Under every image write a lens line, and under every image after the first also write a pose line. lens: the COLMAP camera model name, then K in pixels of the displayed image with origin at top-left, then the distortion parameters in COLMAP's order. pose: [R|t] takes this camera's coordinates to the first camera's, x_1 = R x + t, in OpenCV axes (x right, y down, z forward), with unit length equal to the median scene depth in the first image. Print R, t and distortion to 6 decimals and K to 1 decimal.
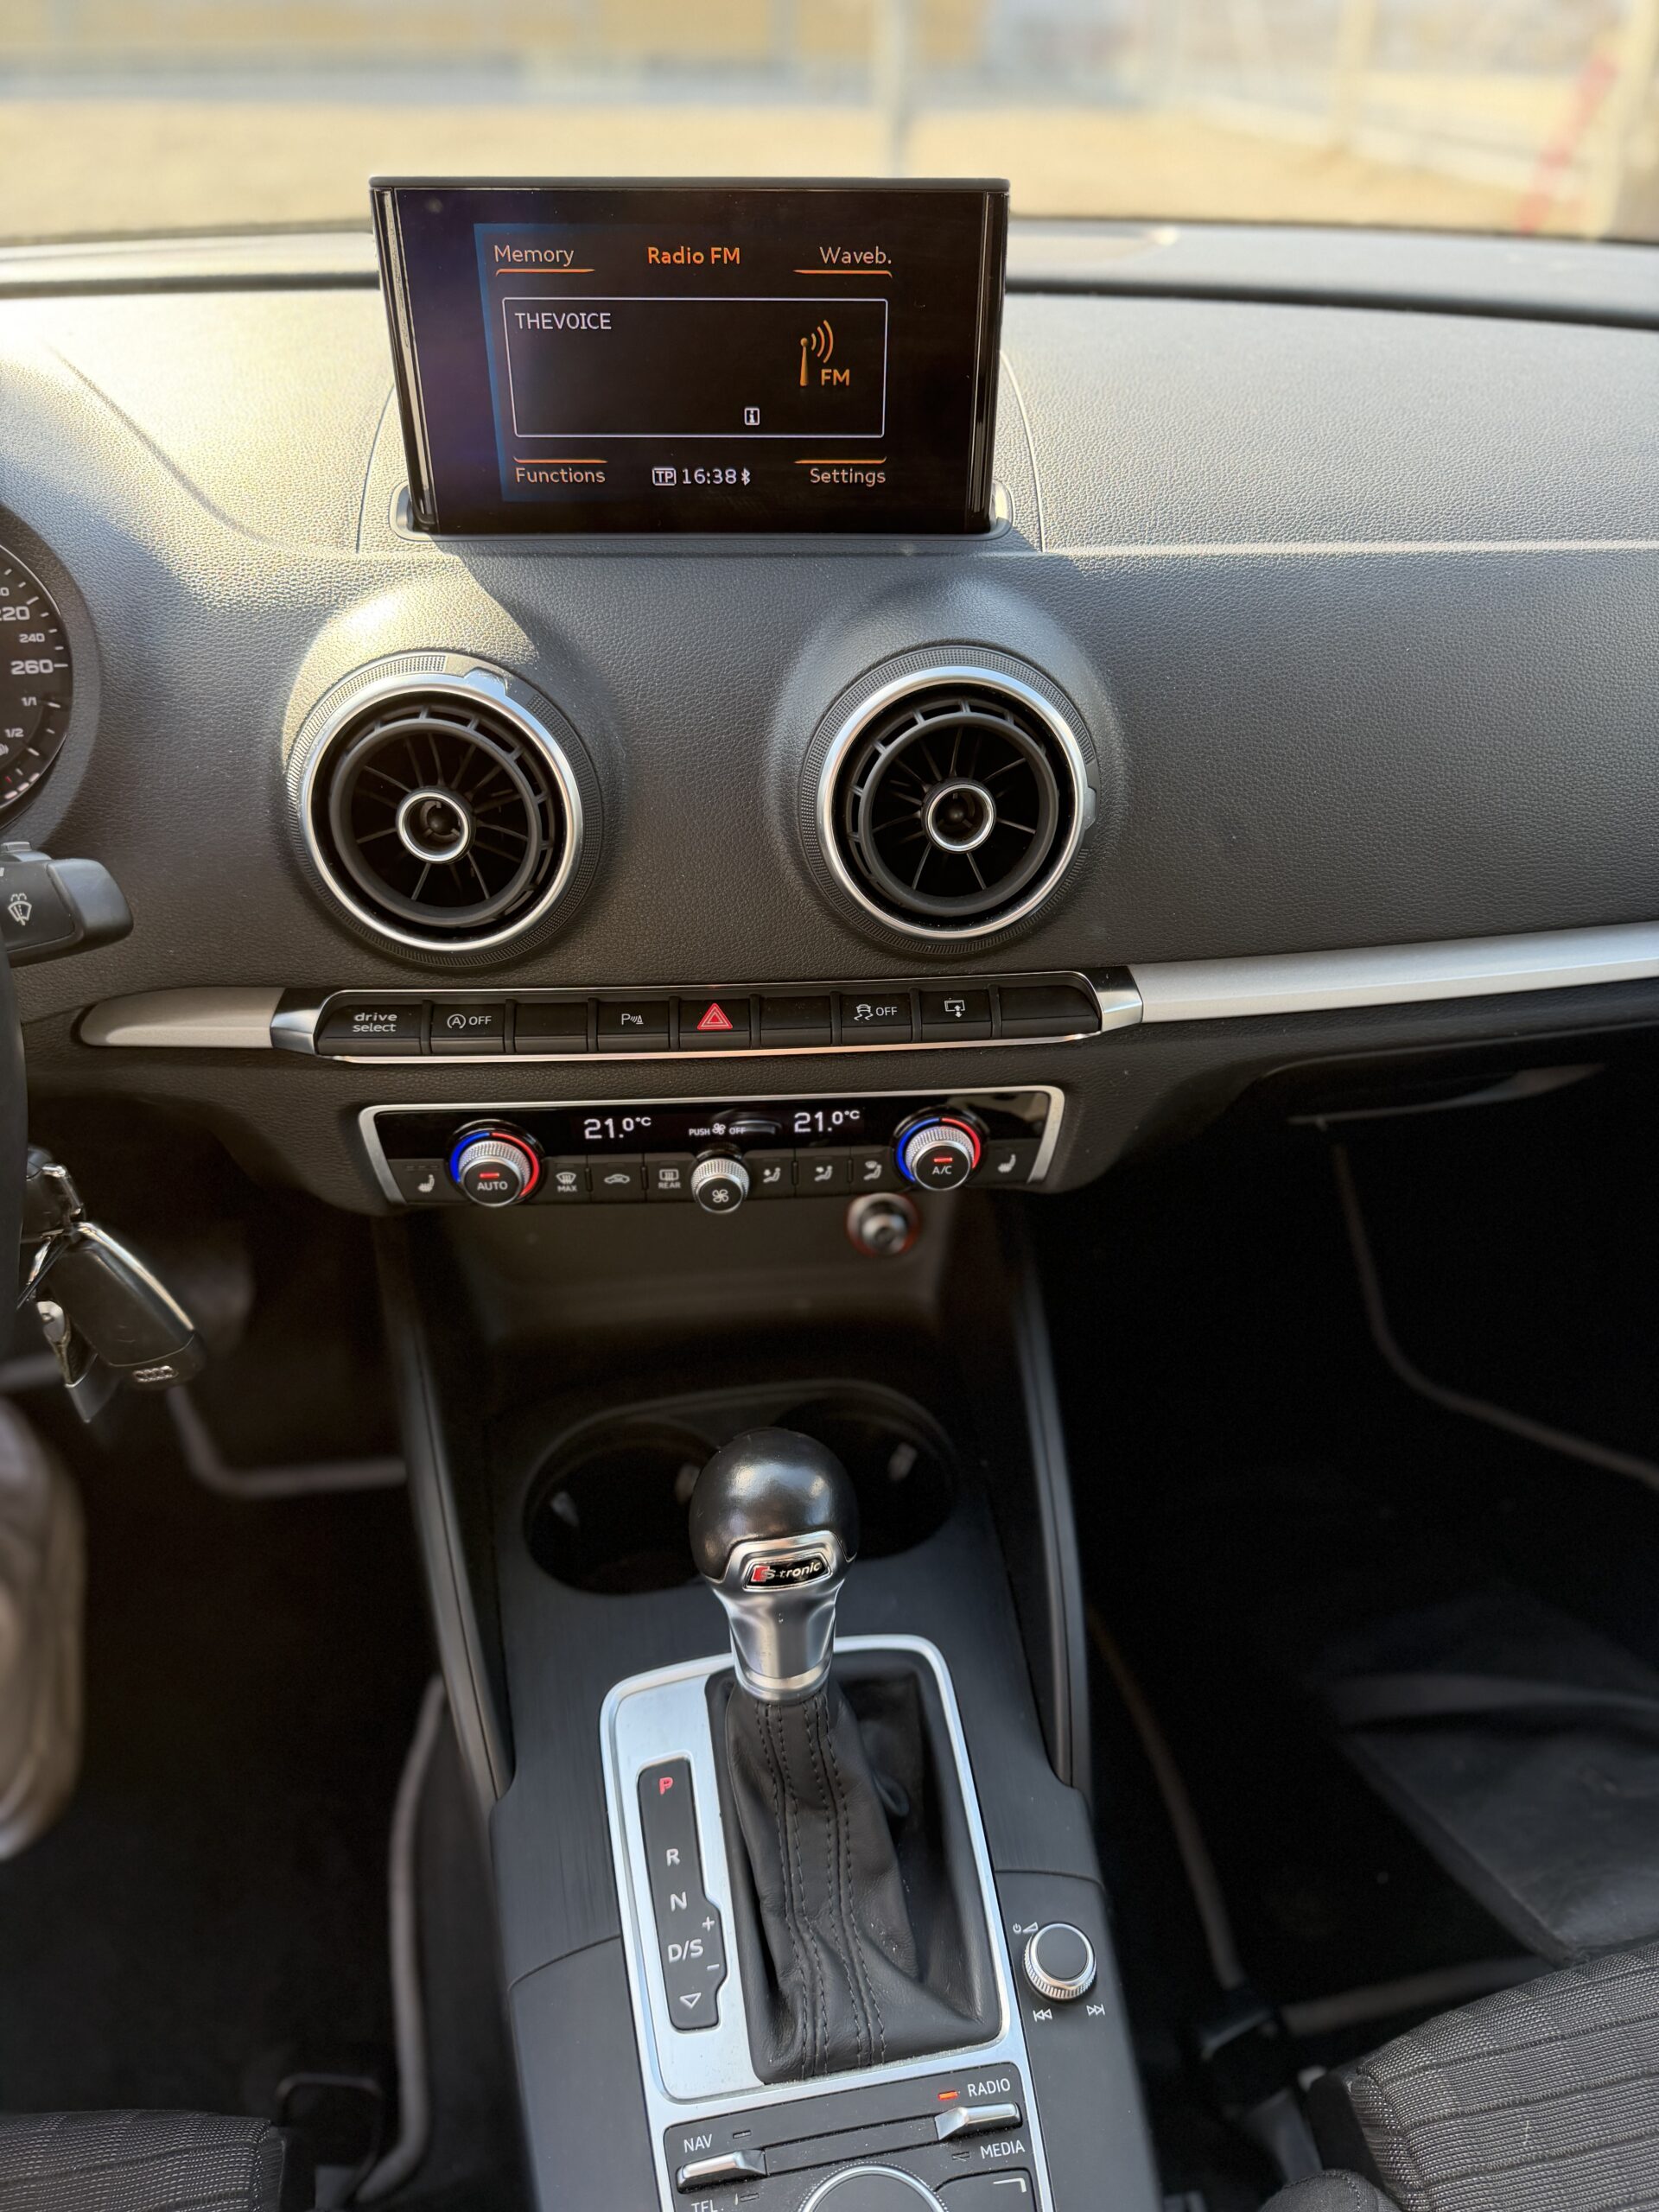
lens RADIAL K [[1595.7, 0, 822.6], [0, 1595.7, 1117.3], [0, 0, 1]] dist [0.036717, -0.065051]
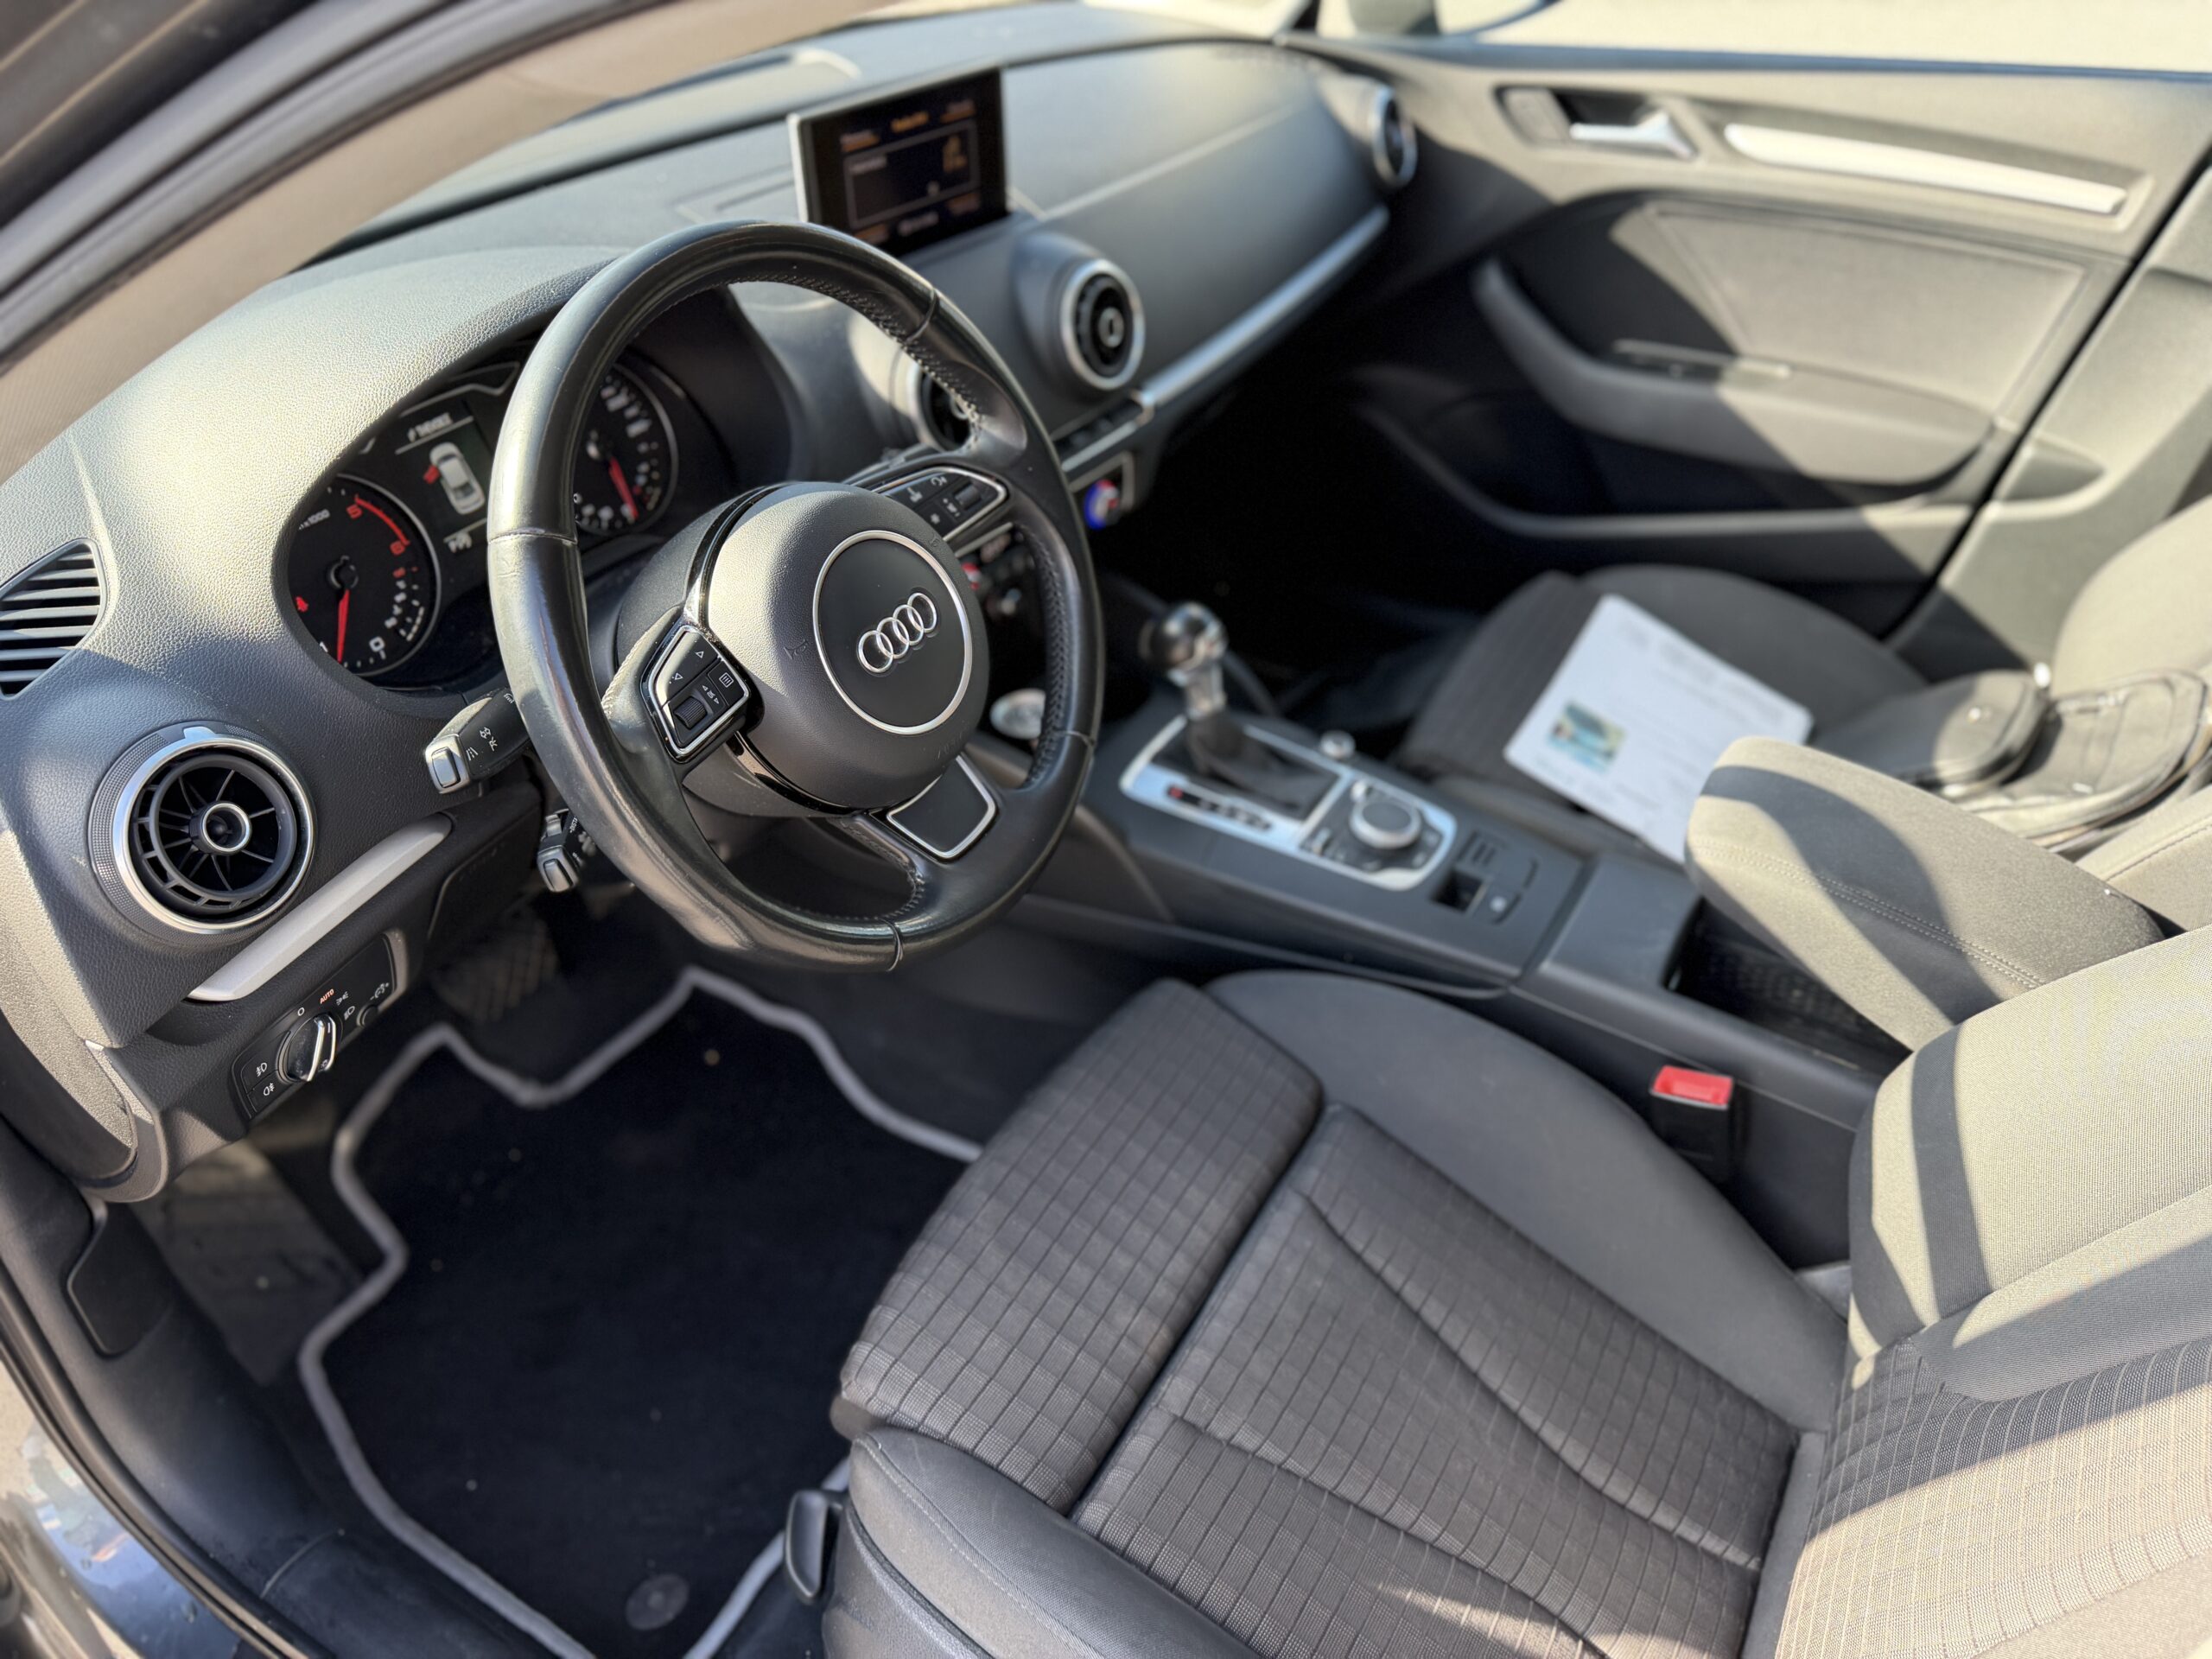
lens RADIAL K [[1595.7, 0, 1116.0], [0, 1595.7, 848.0], [0, 0, 1]] dist [0.036717, -0.065051]
pose [[0.644208, -0.481735, 0.594076, -1.540575], [0.460375, 0.864487, 0.201786, 0.001347], [-0.610779, 0.143505, 0.778689, -0.665713]]
